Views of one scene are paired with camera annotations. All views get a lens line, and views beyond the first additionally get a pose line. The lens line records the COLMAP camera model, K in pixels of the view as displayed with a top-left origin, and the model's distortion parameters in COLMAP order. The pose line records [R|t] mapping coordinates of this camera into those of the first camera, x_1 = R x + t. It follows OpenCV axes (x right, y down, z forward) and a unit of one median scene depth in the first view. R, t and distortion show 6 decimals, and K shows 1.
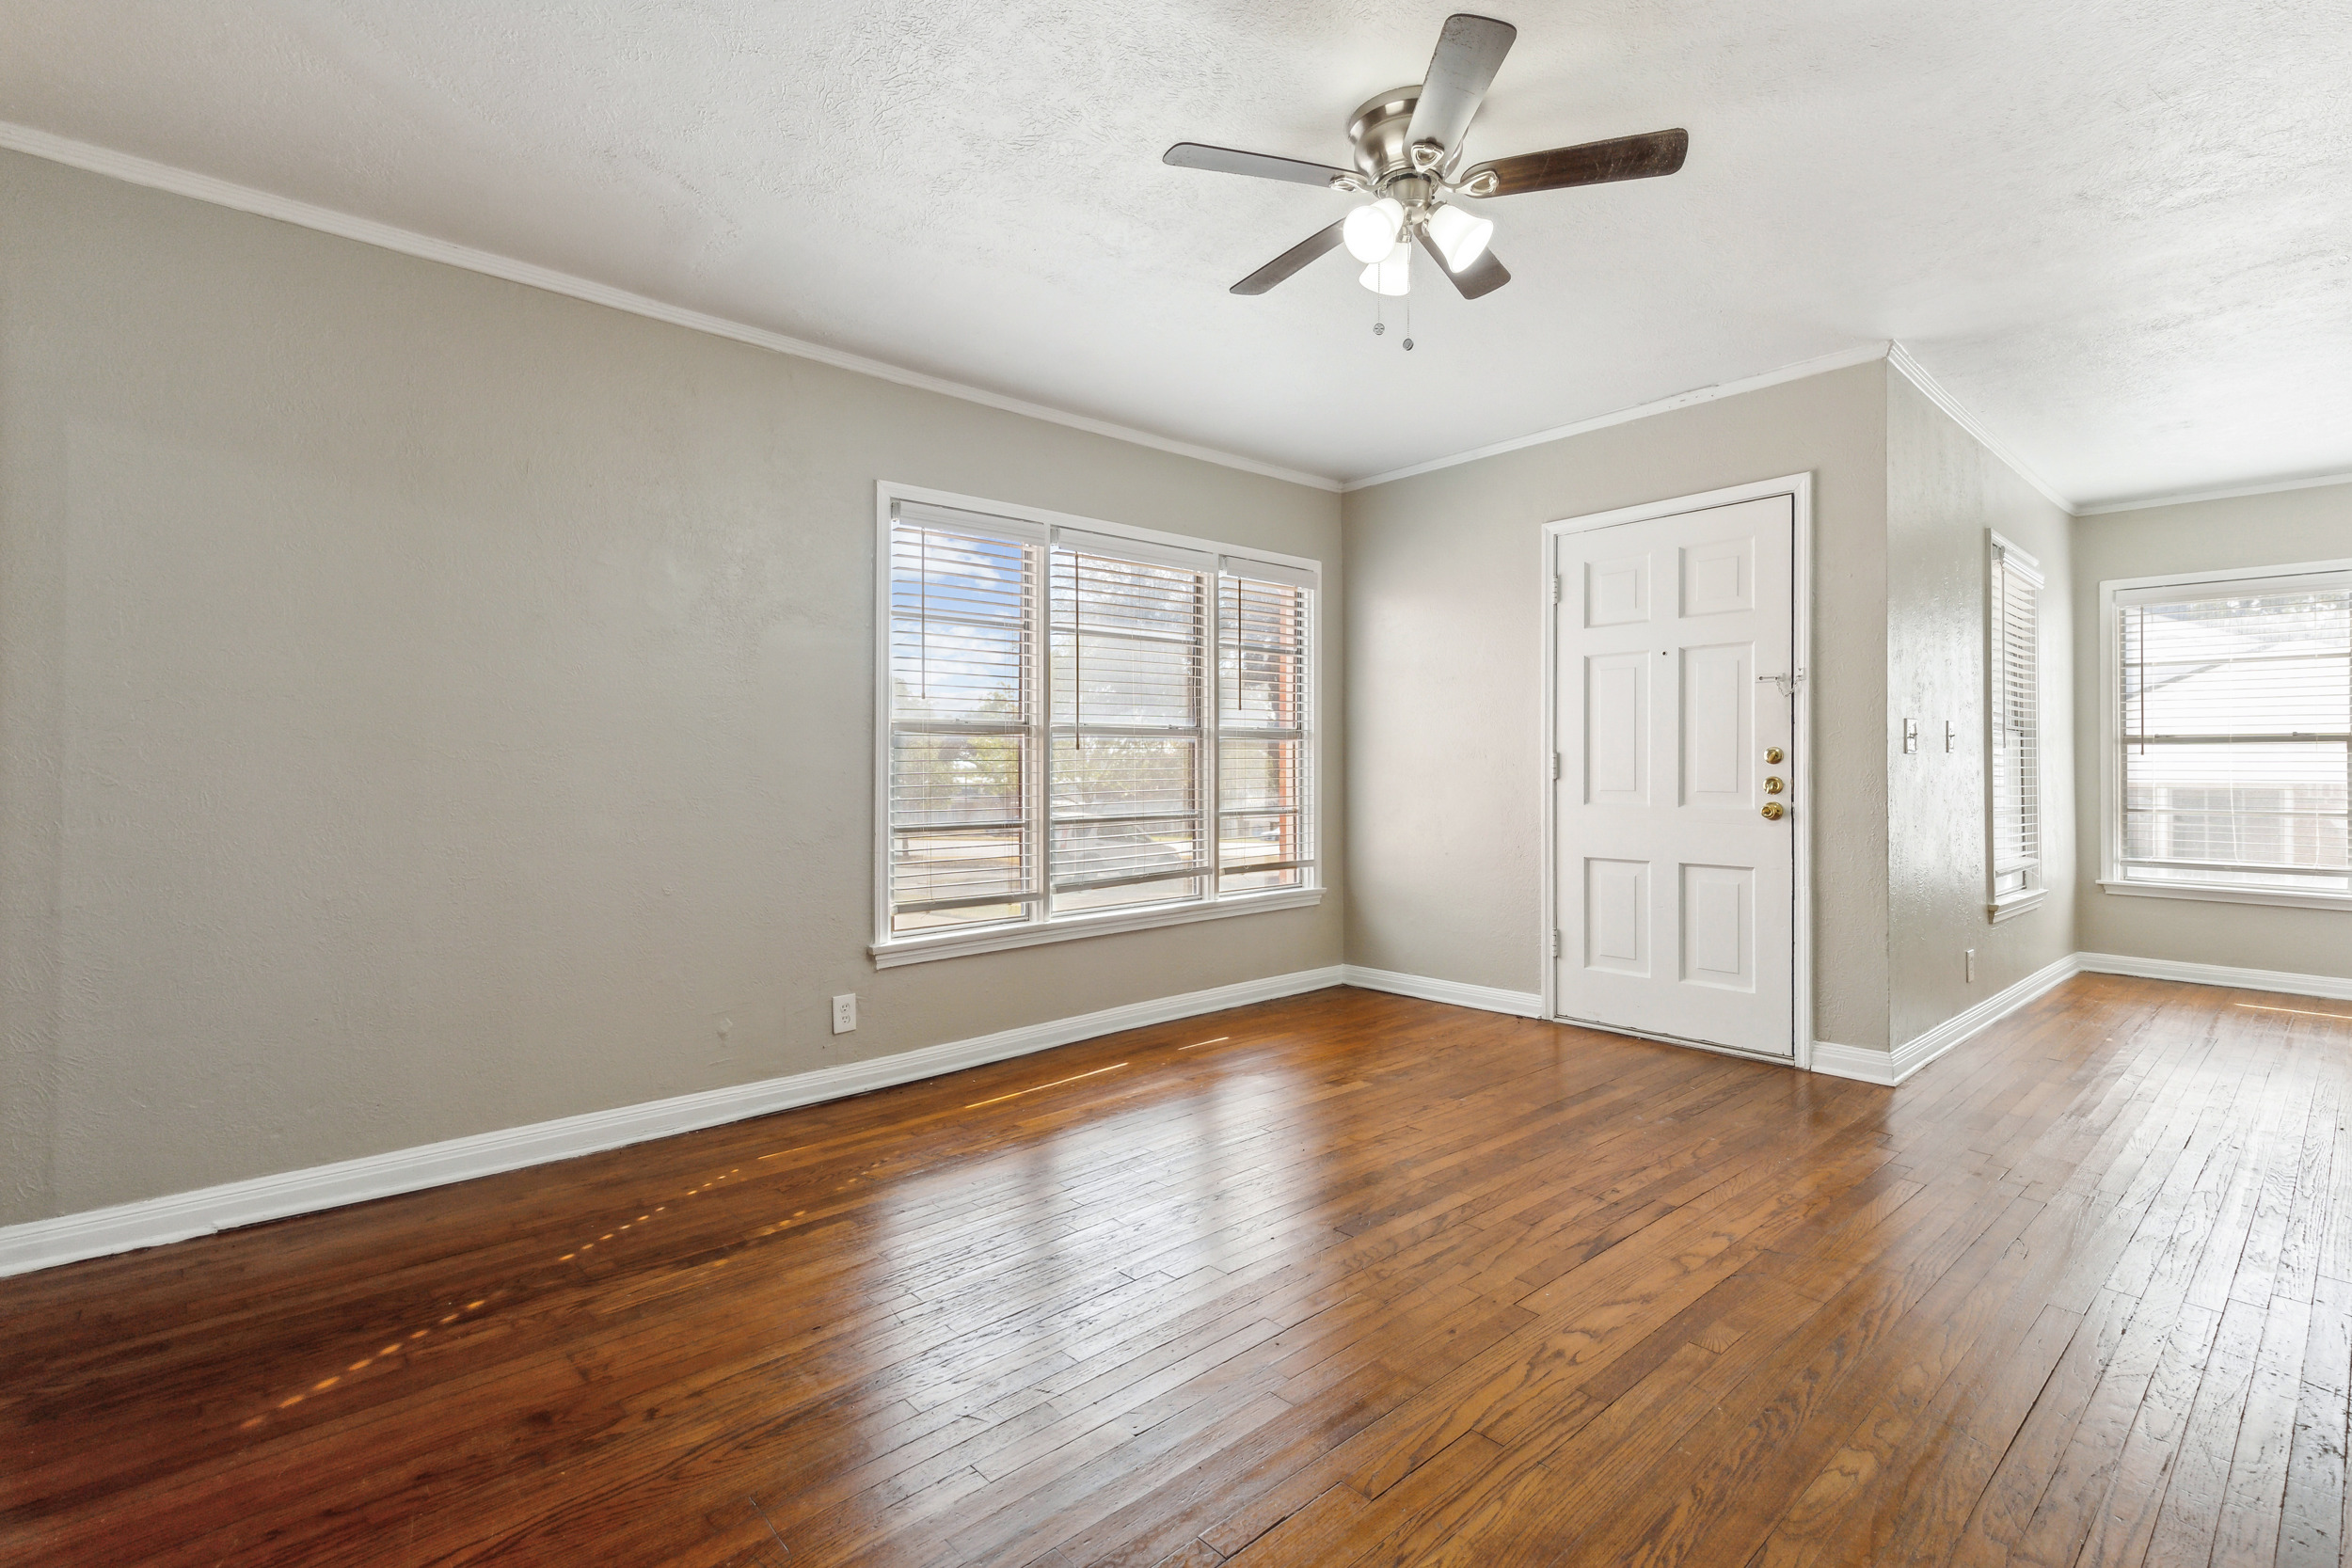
lens RADIAL K [[1079.1, 0, 1160.7], [0, 1079.1, 774.9], [0, 0, 1]] dist [0.011994, -0.002359]
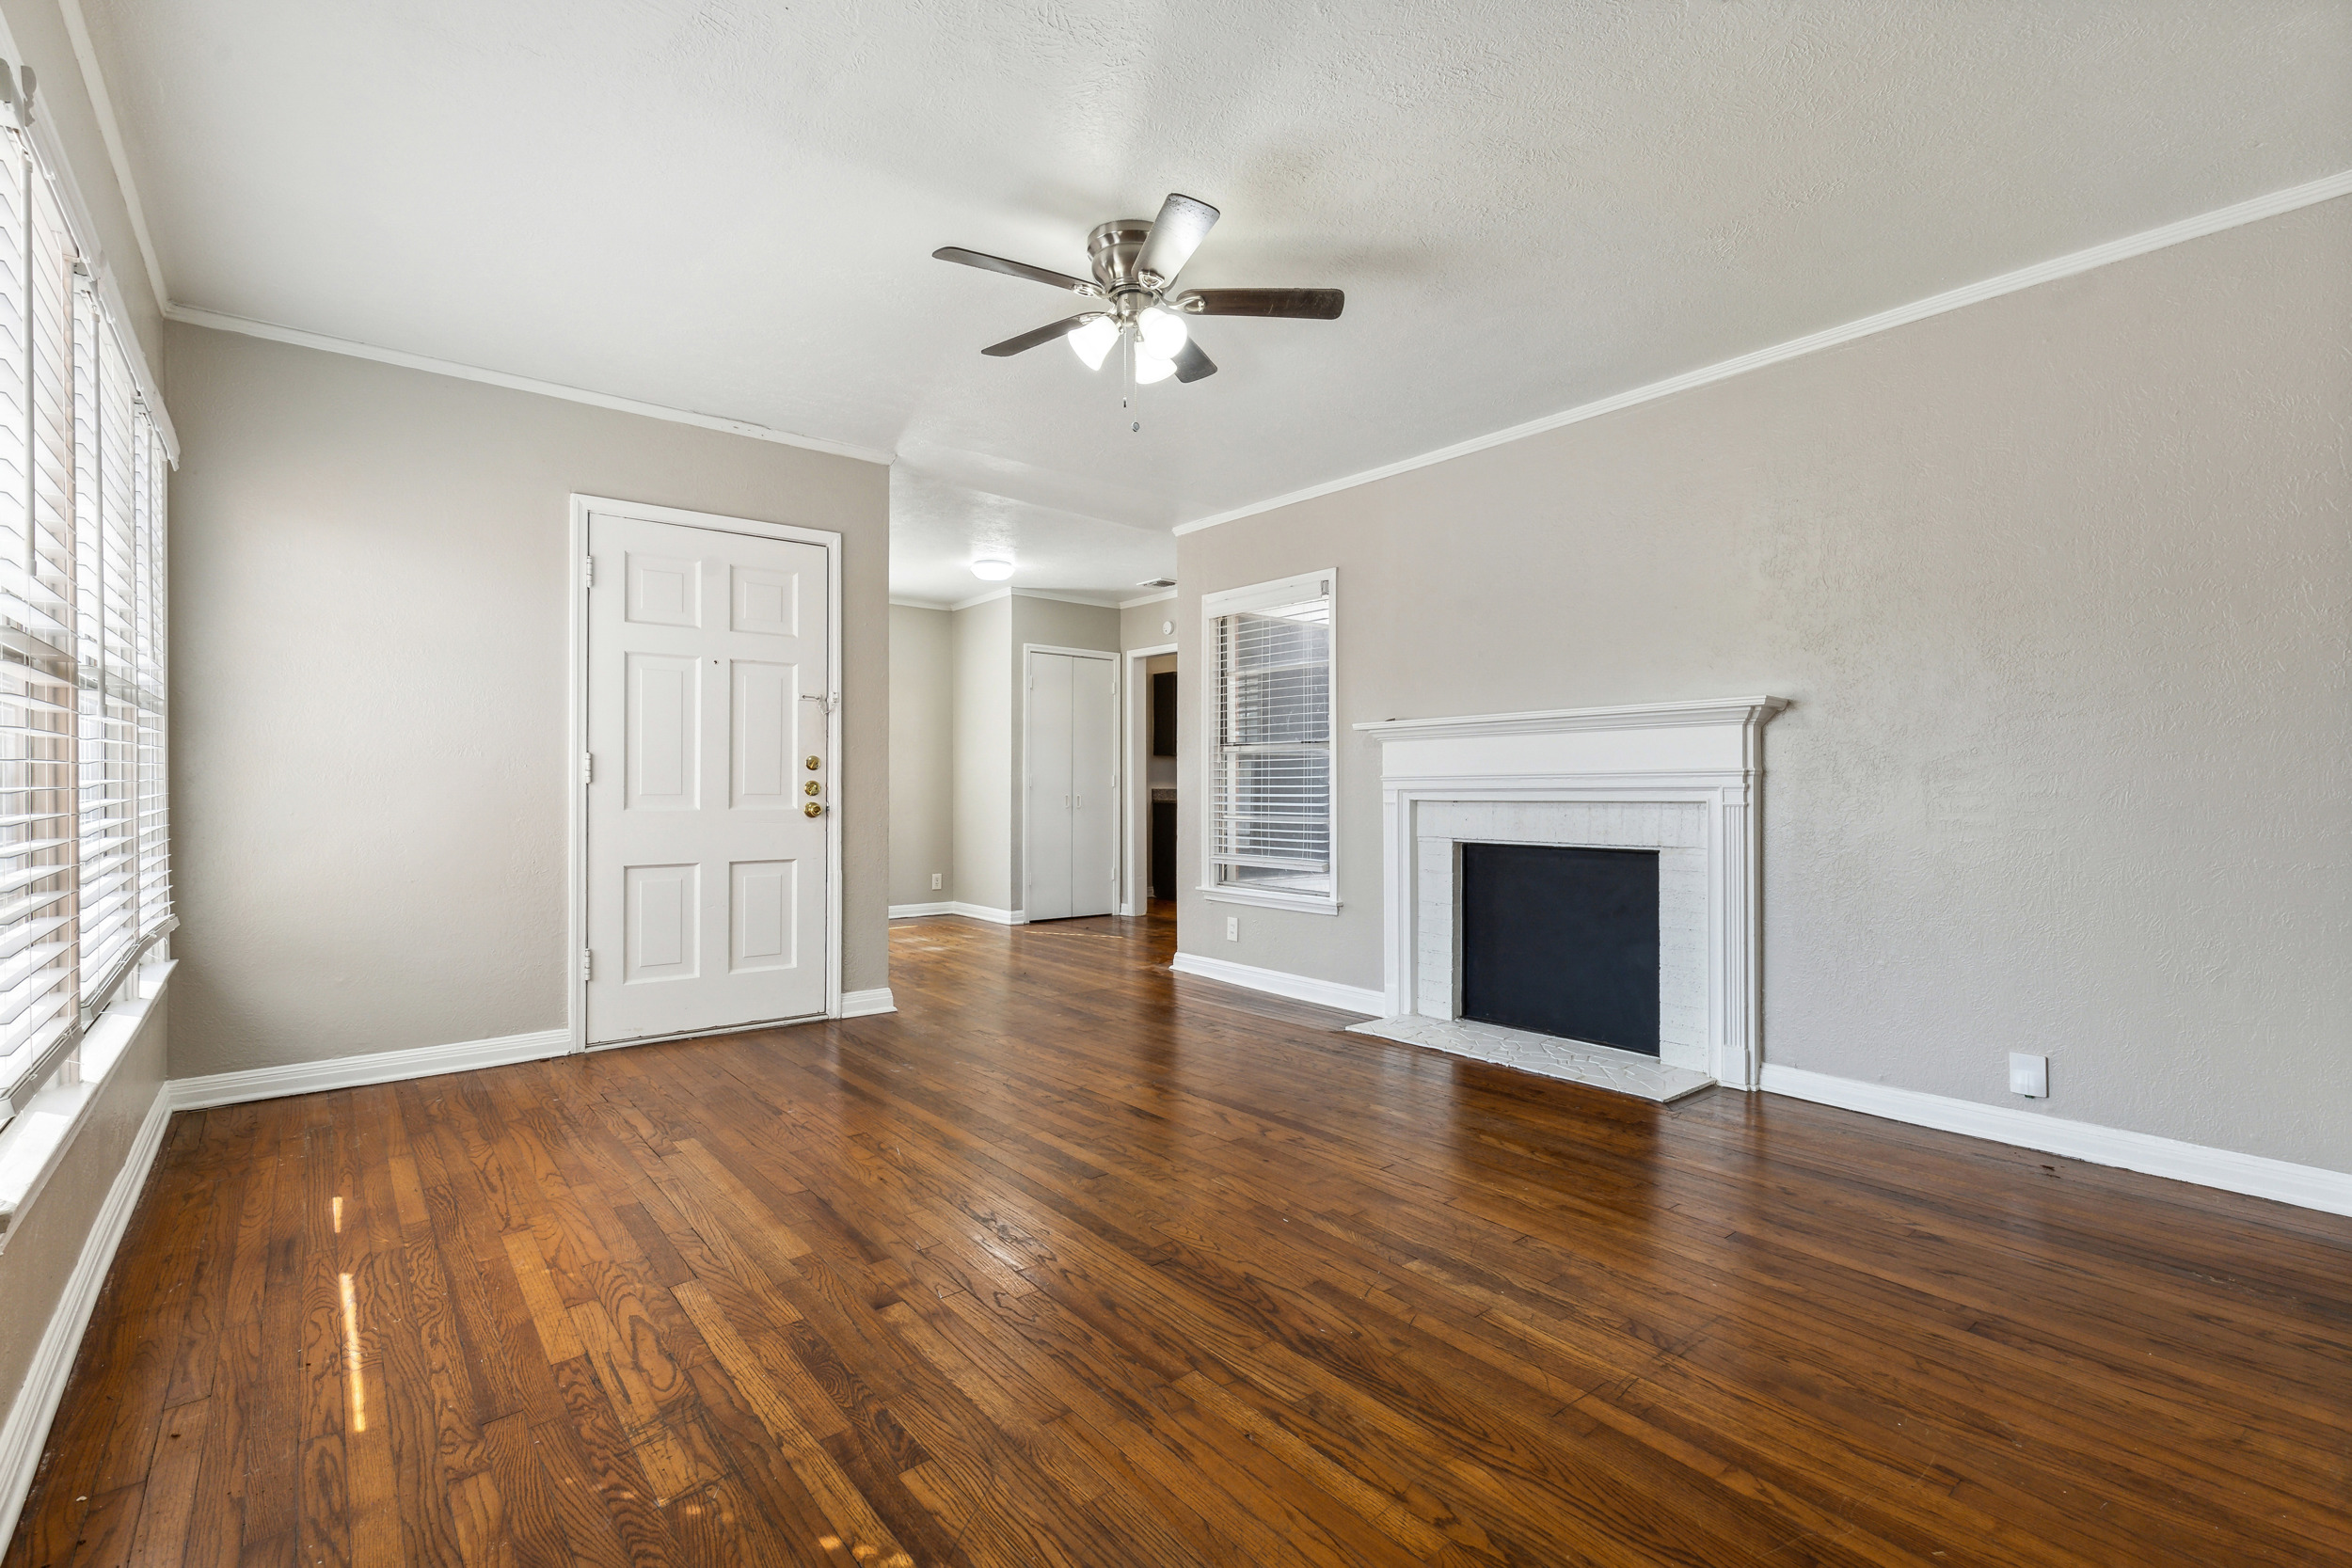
lens RADIAL K [[1079.1, 0, 1210.0], [0, 1079.1, 784.2], [0, 0, 1]] dist [0.011994, -0.002359]
pose [[0.027940, 0.003432, 0.999604, -0.604771], [-0.002993, 0.999990, -0.003349, 0.008215], [-0.999605, -0.002898, 0.027950, 0.531626]]
